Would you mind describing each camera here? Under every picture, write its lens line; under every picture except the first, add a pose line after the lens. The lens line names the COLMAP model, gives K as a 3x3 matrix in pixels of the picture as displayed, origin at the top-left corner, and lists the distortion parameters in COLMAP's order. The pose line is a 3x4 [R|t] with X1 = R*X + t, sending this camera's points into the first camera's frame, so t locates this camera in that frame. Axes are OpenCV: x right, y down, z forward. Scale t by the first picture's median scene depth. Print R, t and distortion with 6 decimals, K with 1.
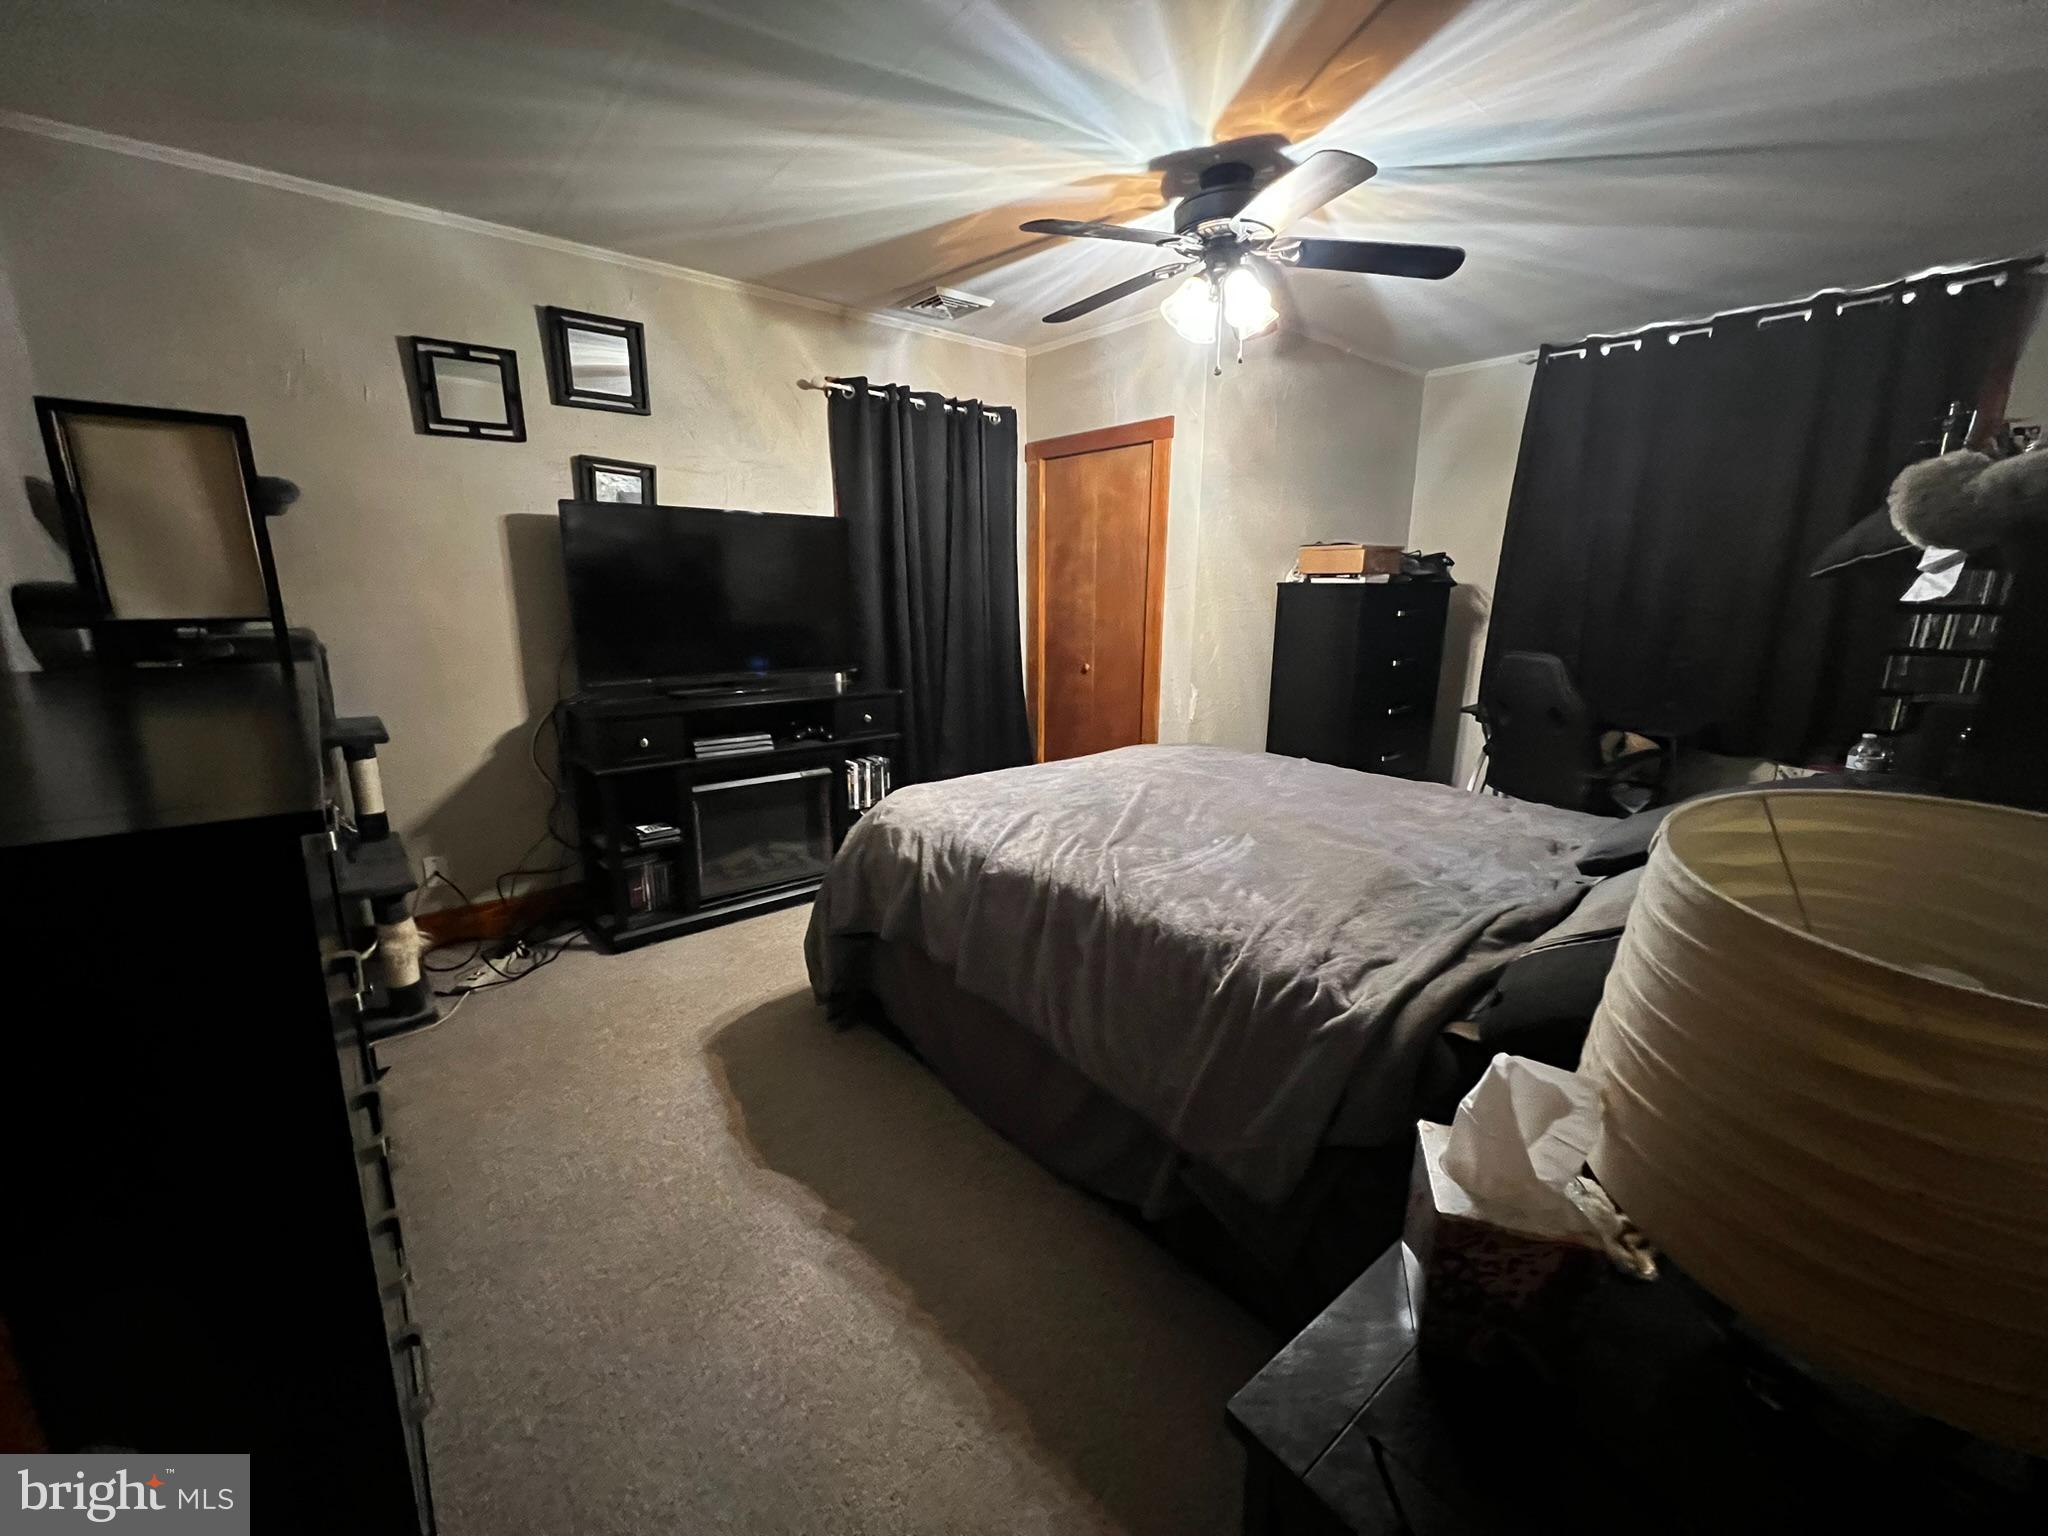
lens RADIAL K [[825.3, 0, 1031.8], [0, 825.3, 772.9], [0, 0, 1]] dist [0.002122, 0.000563]
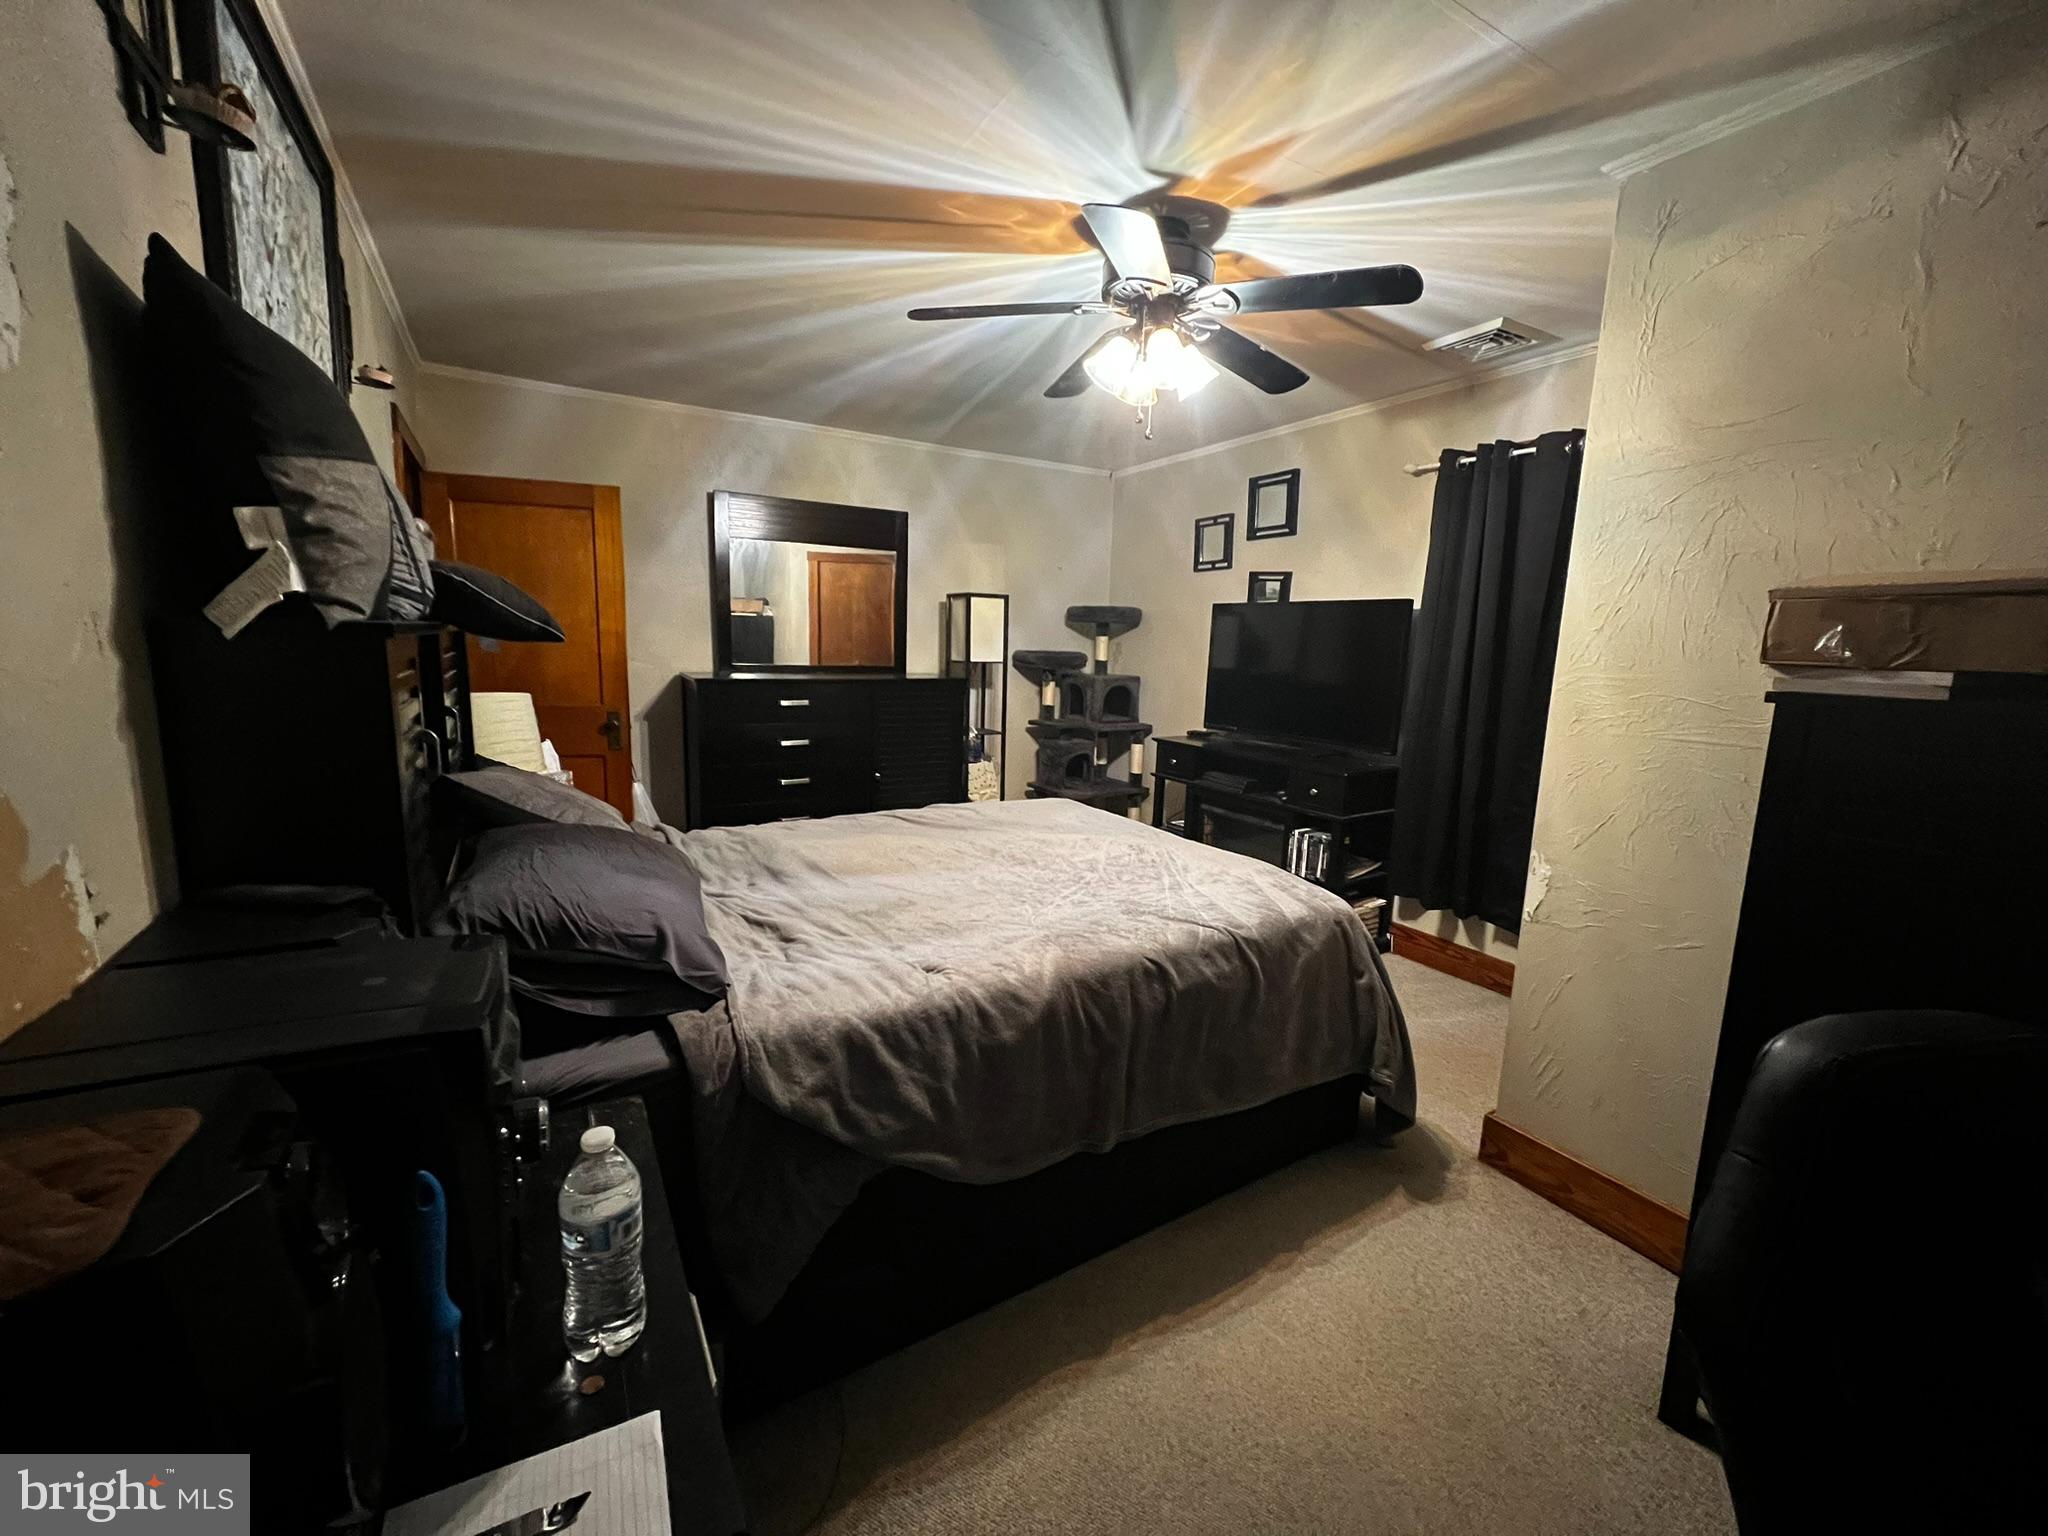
lens RADIAL K [[825.3, 0, 1031.4], [0, 825.3, 766.0], [0, 0, 1]] dist [0.002122, 0.000563]
pose [[-0.159347, 0.139992, -0.977246, 0.936052], [-0.249933, 0.951926, 0.177118, -0.208028], [0.955061, 0.272469, -0.116698, 0.847048]]
